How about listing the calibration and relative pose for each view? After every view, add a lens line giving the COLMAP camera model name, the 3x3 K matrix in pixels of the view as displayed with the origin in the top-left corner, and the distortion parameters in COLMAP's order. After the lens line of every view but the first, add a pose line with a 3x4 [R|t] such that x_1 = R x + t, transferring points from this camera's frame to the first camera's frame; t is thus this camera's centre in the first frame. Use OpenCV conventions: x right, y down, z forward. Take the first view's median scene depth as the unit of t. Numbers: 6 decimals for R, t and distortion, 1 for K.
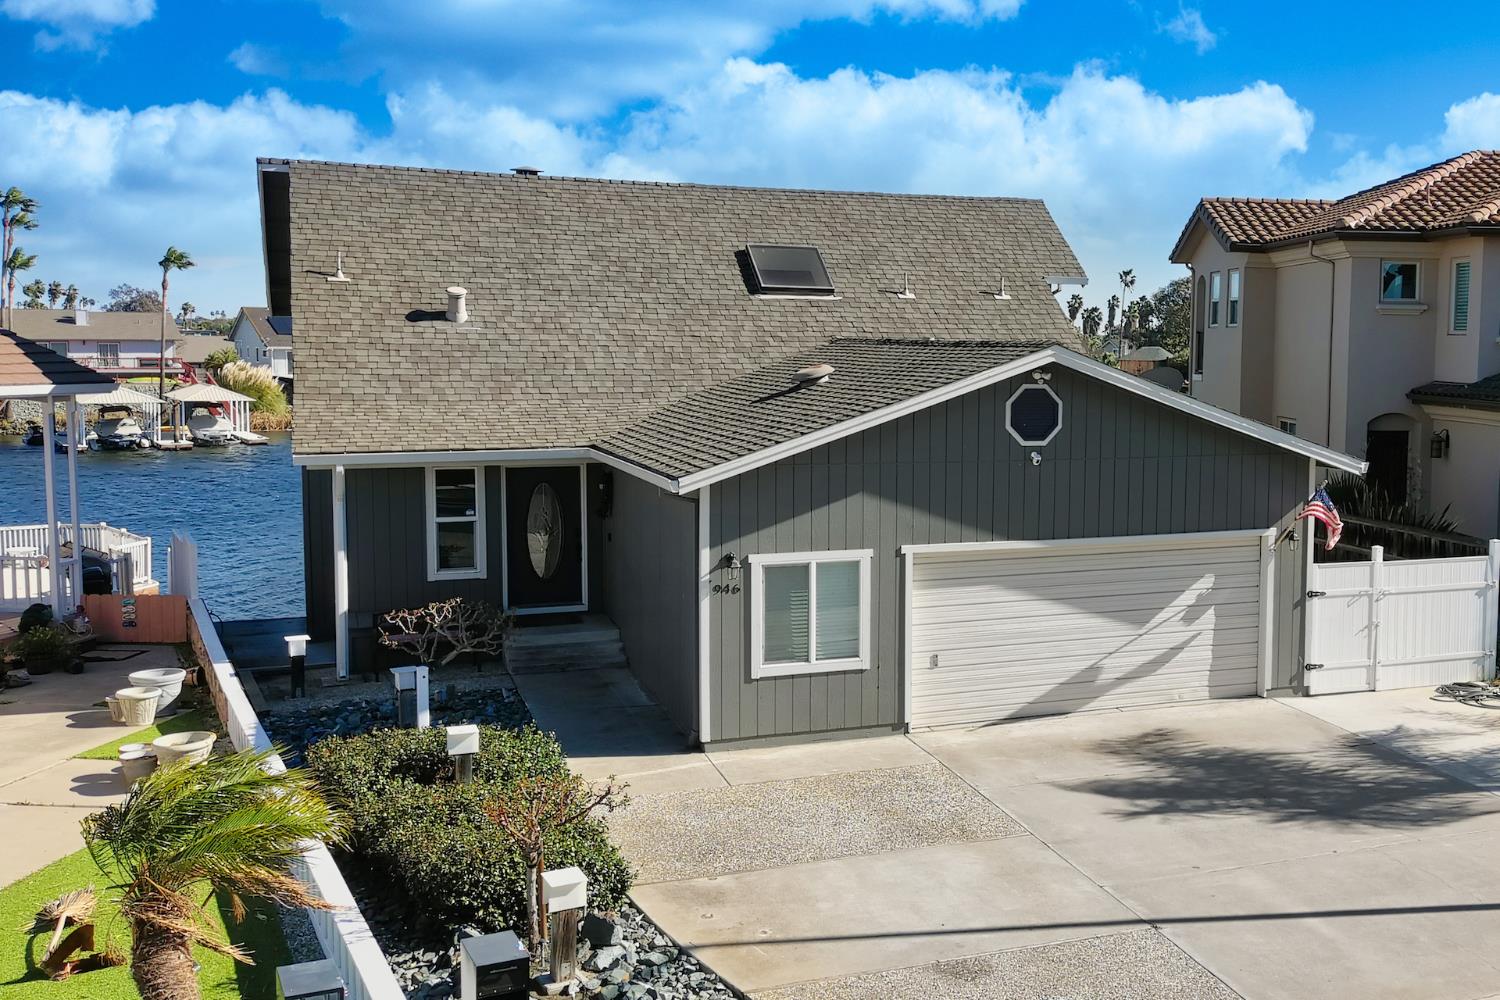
lens RADIAL K [[1570.1, 0, 1015.6], [0, 1570.1, 502.3], [0, 0, 1]] dist [0.113323, -0.177189]
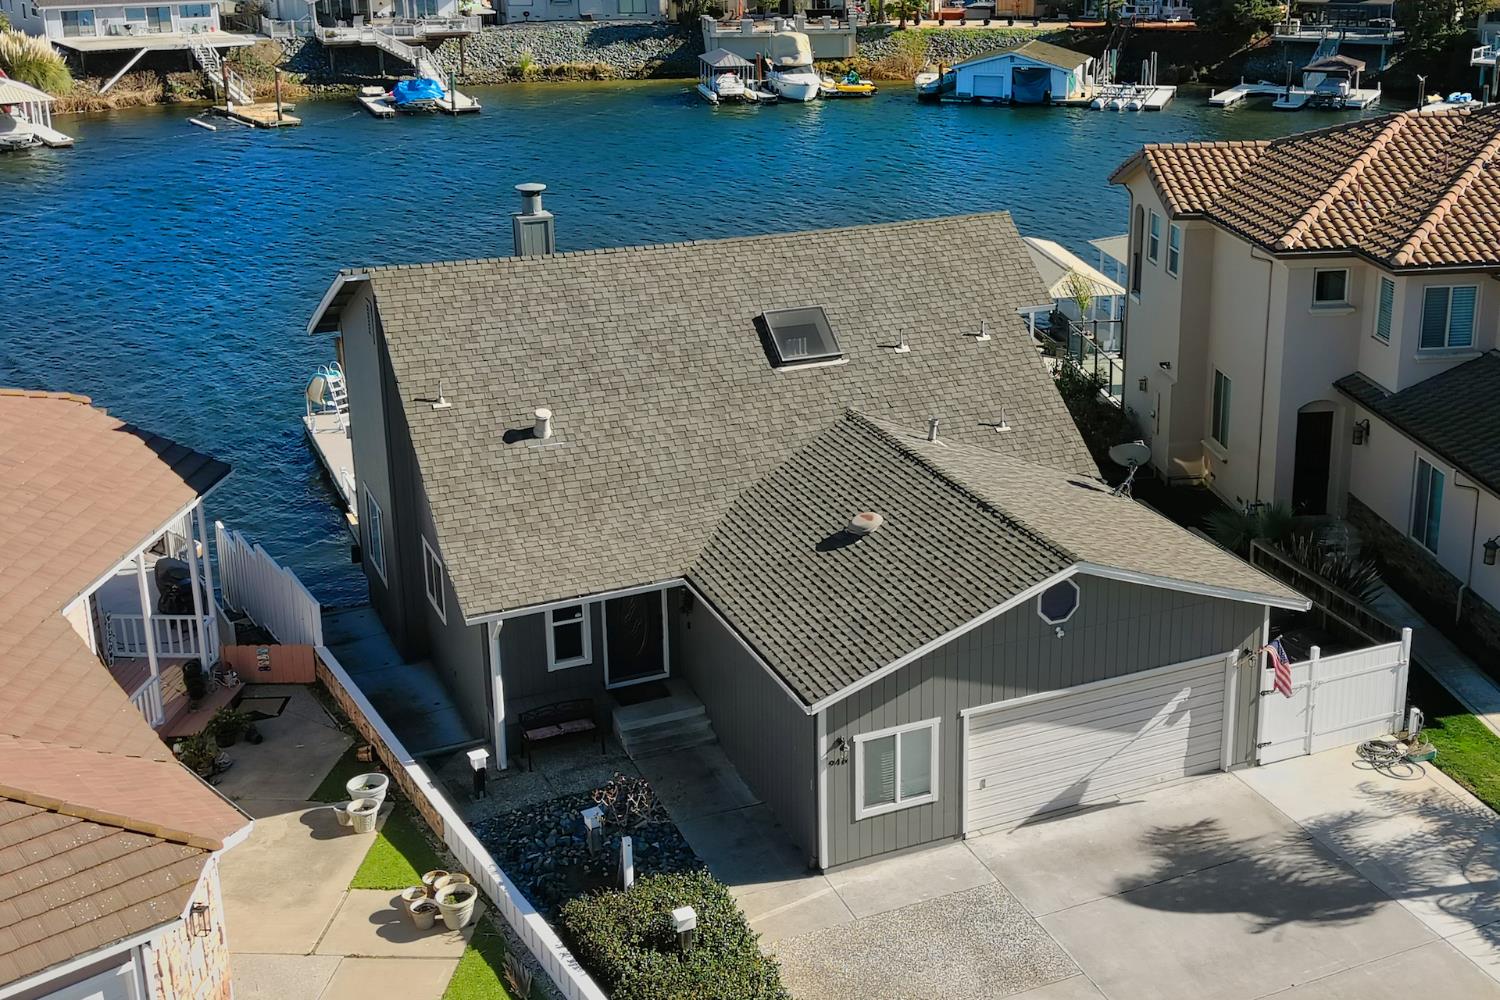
lens RADIAL K [[1795.4, 0, 920.0], [0, 1795.4, 438.8], [0, 0, 1]] dist [0.078771, -0.063297]
pose [[0.999166, -0.019003, 0.036136, -0.140370], [0.011053, 0.977927, 0.208654, -0.454634], [-0.039303, -0.208081, 0.977322, -0.374380]]
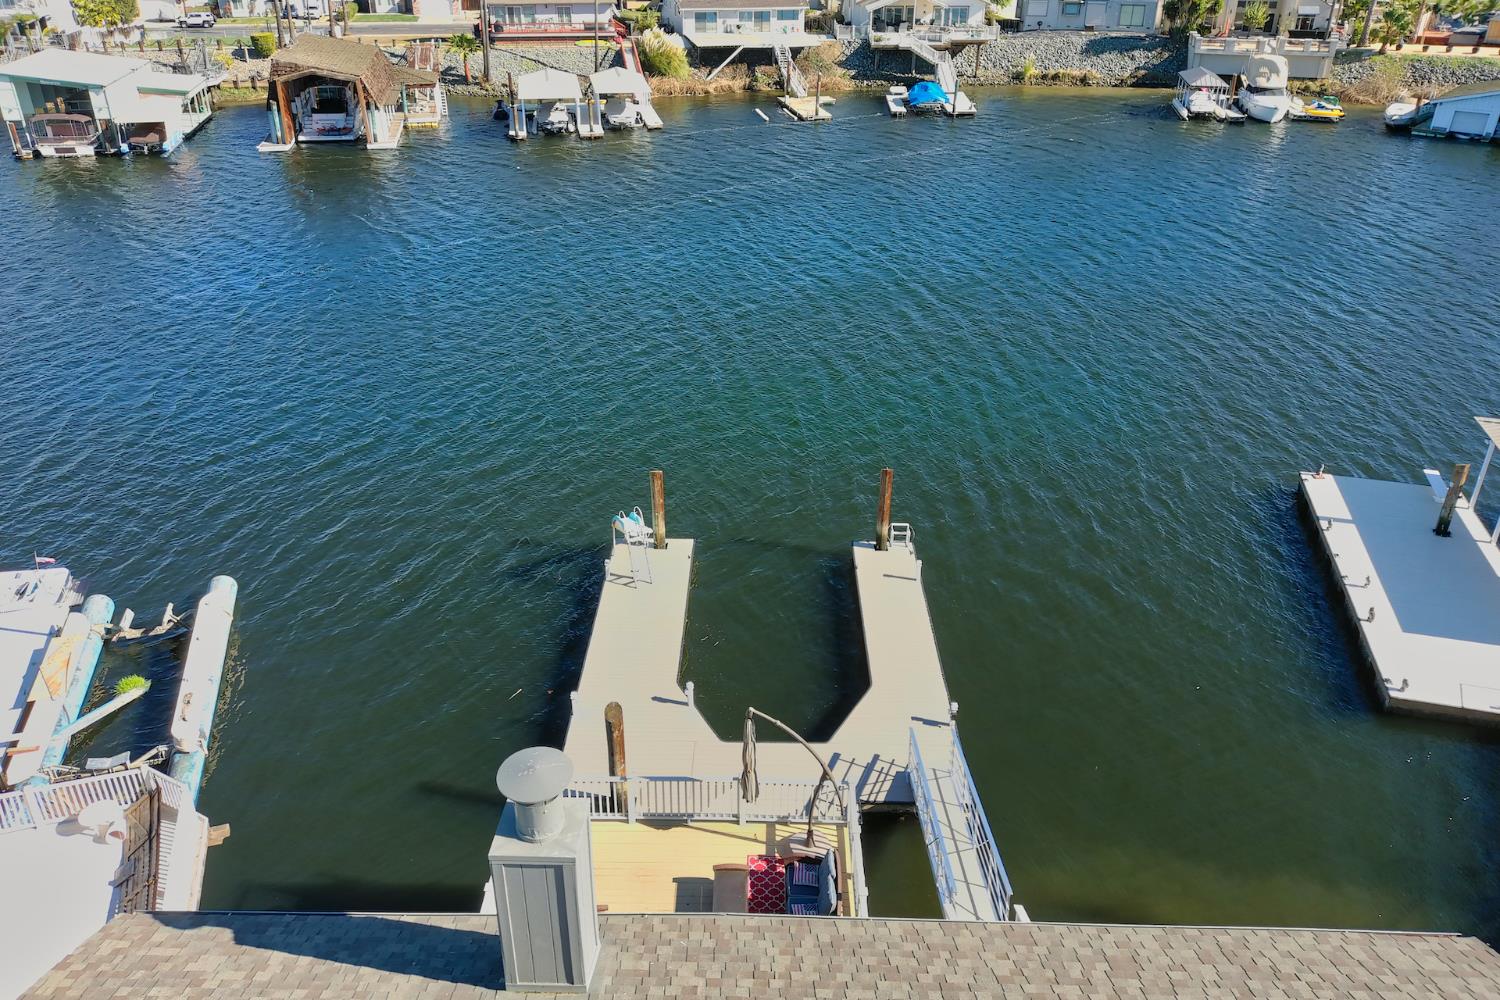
lens RADIAL K [[1115.3, 0, 745.7], [0, 1115.3, 455.7], [0, 0, 1]] dist [0.119038, -0.188352]
pose [[0.907509, 0.183215, -0.377968, -0.249370], [-0.037198, 0.931374, 0.362158, -0.622554], [0.418382, -0.314601, 0.852046, 1.224377]]
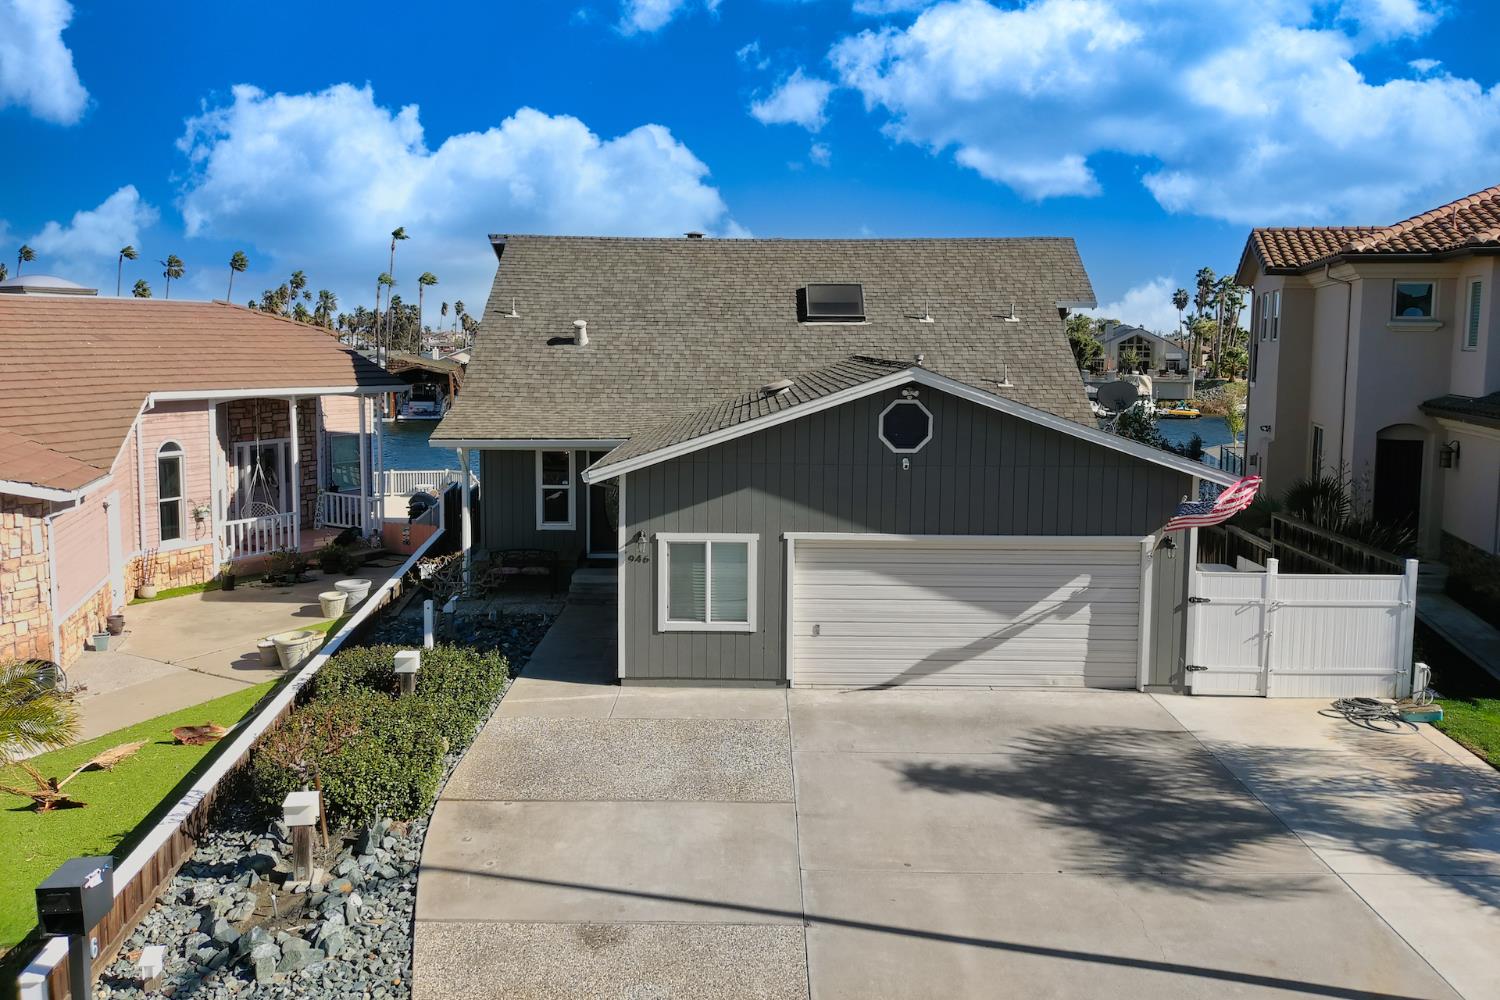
lens RADIAL K [[1115.3, 0, 745.7], [0, 1115.3, 455.7], [0, 0, 1]] dist [0.119038, -0.188352]
pose [[0.912155, 0.038112, -0.408068, 0.222146], [-0.040158, 0.999187, 0.003555, -0.029707], [0.407872, 0.013145, 0.912944, 0.182489]]
